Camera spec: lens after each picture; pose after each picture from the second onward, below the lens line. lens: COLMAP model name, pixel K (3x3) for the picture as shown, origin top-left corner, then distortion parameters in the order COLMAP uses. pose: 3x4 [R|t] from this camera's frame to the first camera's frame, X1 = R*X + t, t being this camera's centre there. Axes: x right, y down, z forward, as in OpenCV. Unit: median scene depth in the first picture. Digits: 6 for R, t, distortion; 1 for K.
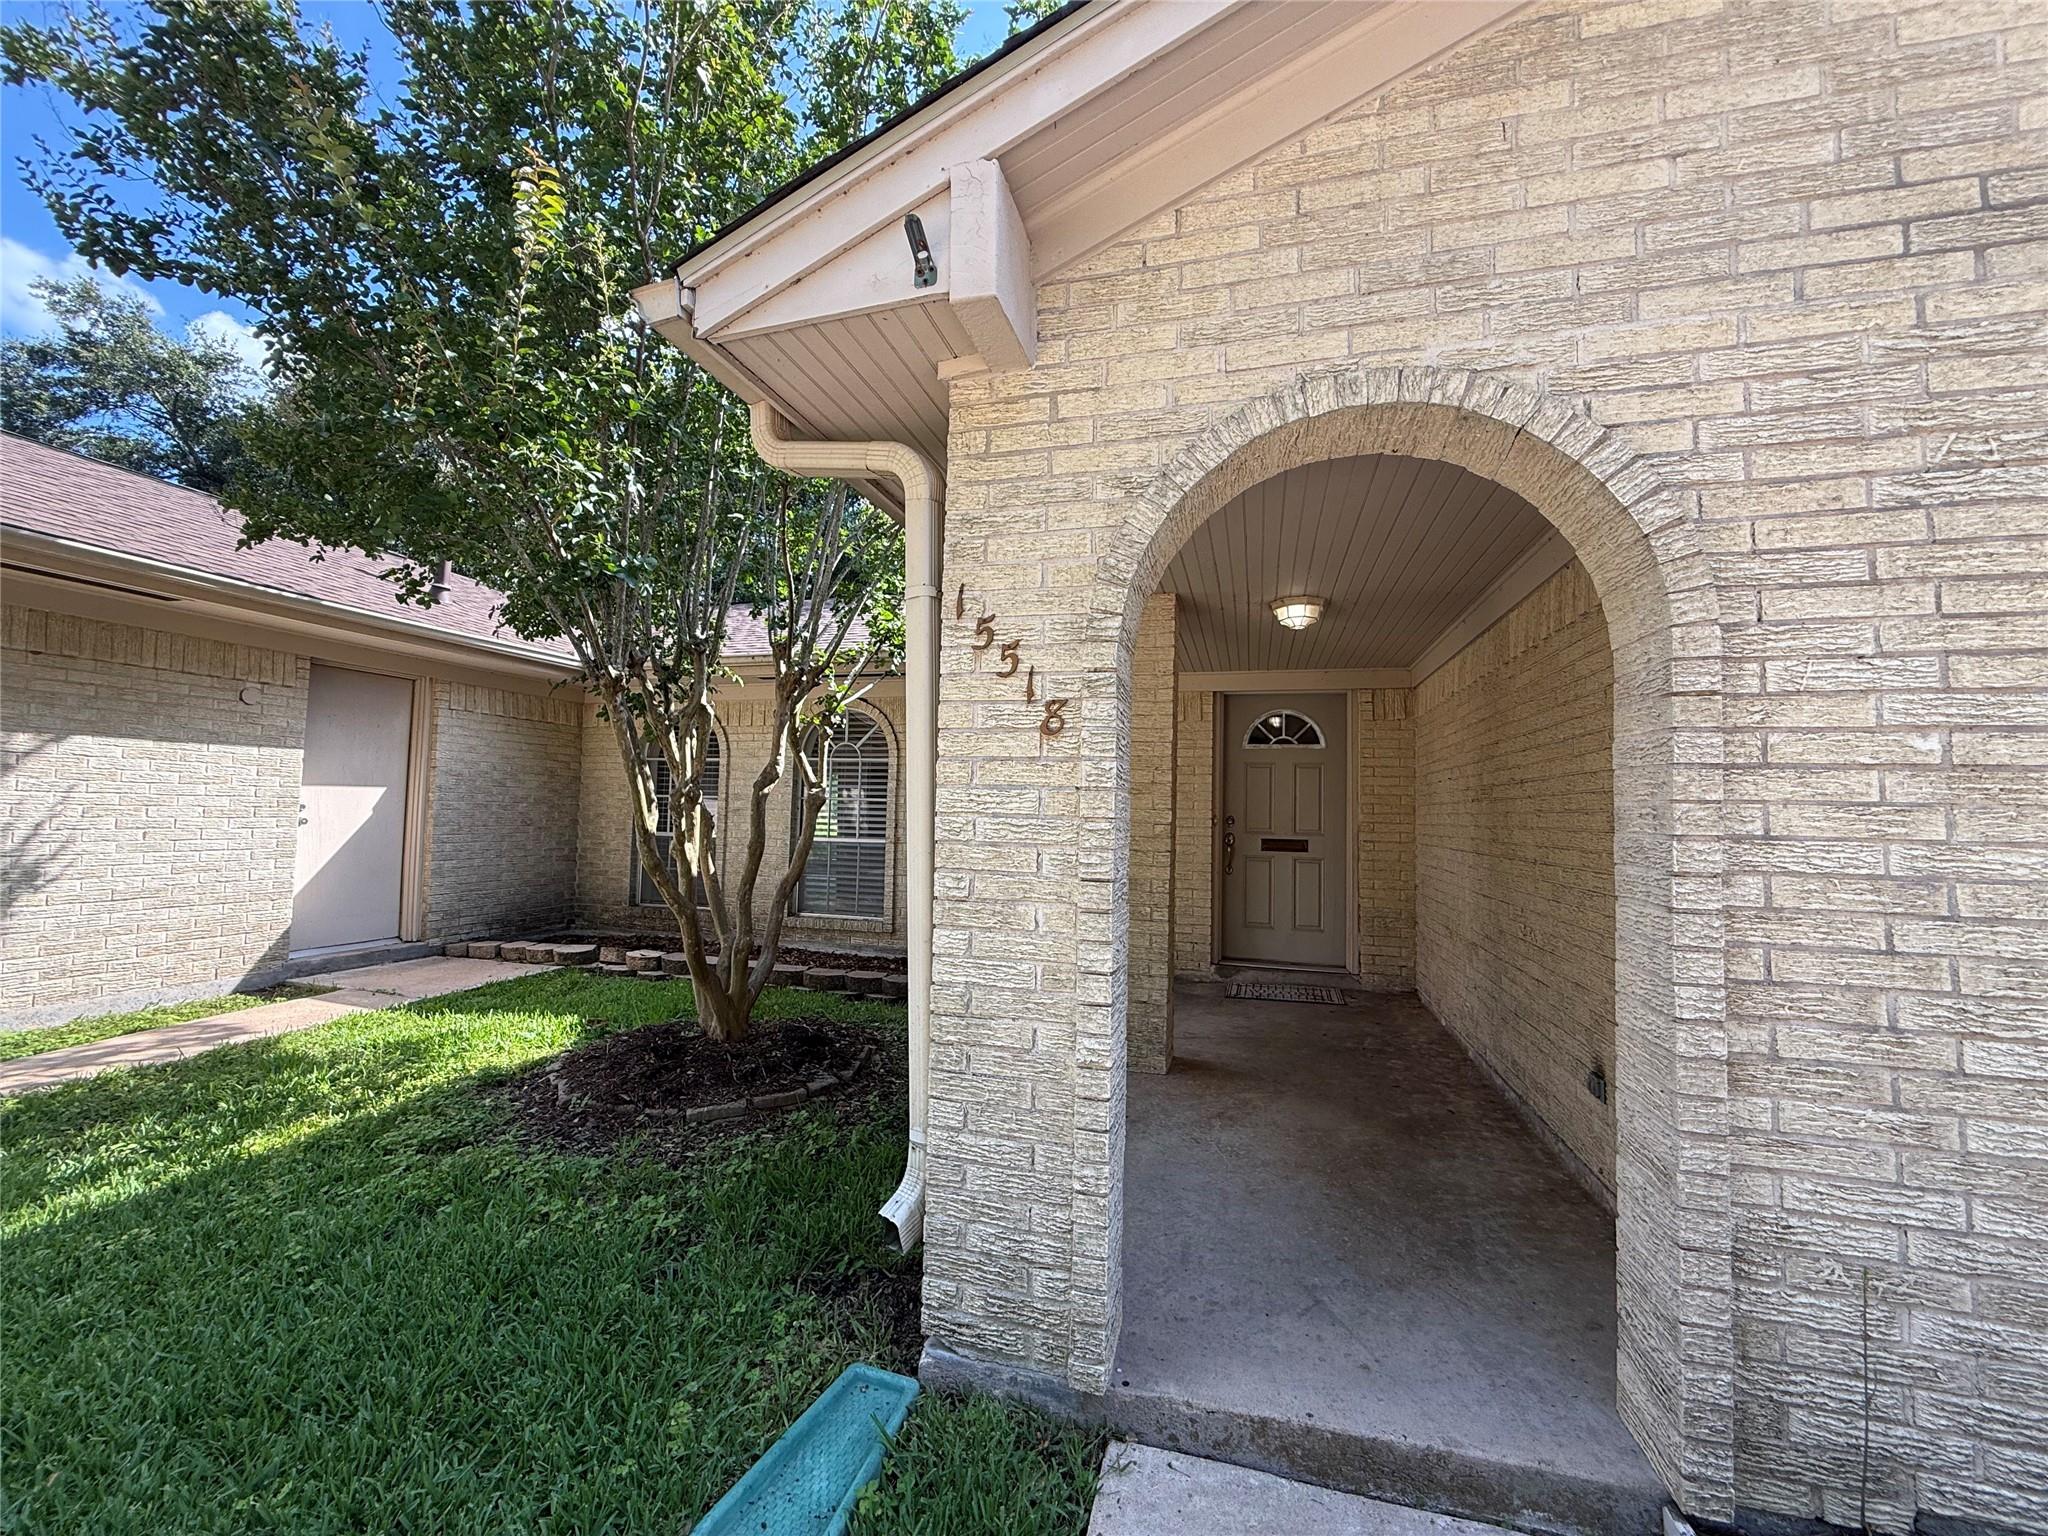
lens RADIAL K [[823.6, 0, 994.5], [0, 823.6, 770.8], [0, 0, 1]] dist [-0.000553, 0.000583]
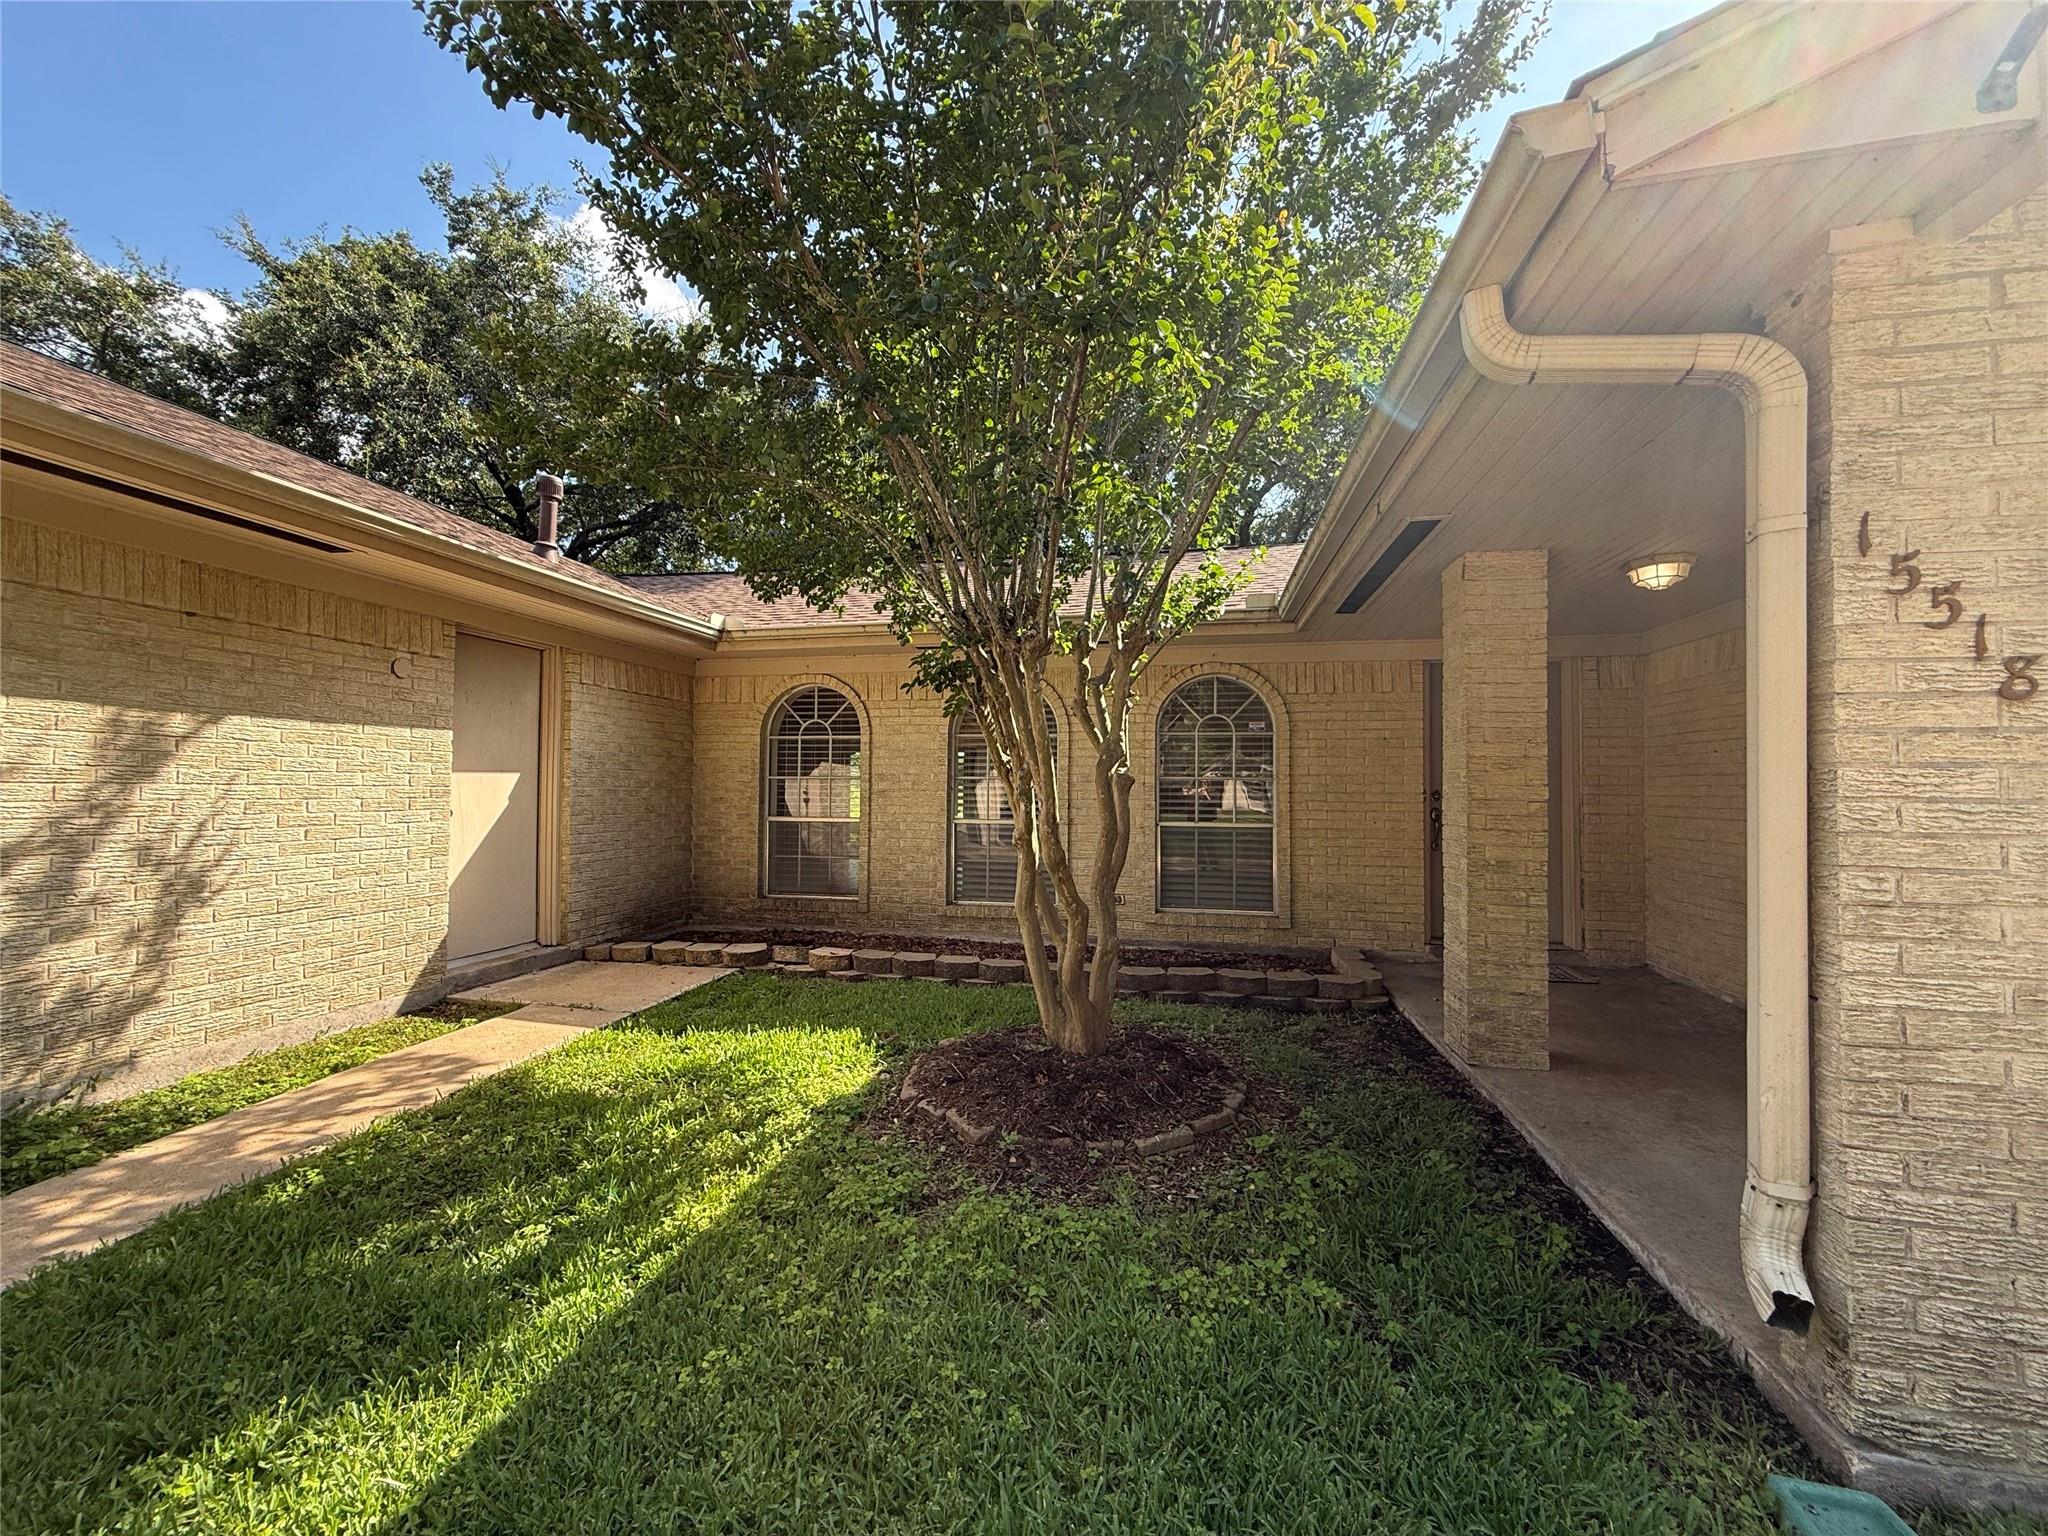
lens RADIAL K [[823.6, 0, 994.5], [0, 823.6, 770.8], [0, 0, 1]] dist [-0.000553, 0.000583]
pose [[0.996768, -0.013689, 0.079157, -0.580925], [0.011293, 0.999467, 0.030633, -0.005803], [-0.079534, -0.029640, 0.996391, 0.159055]]
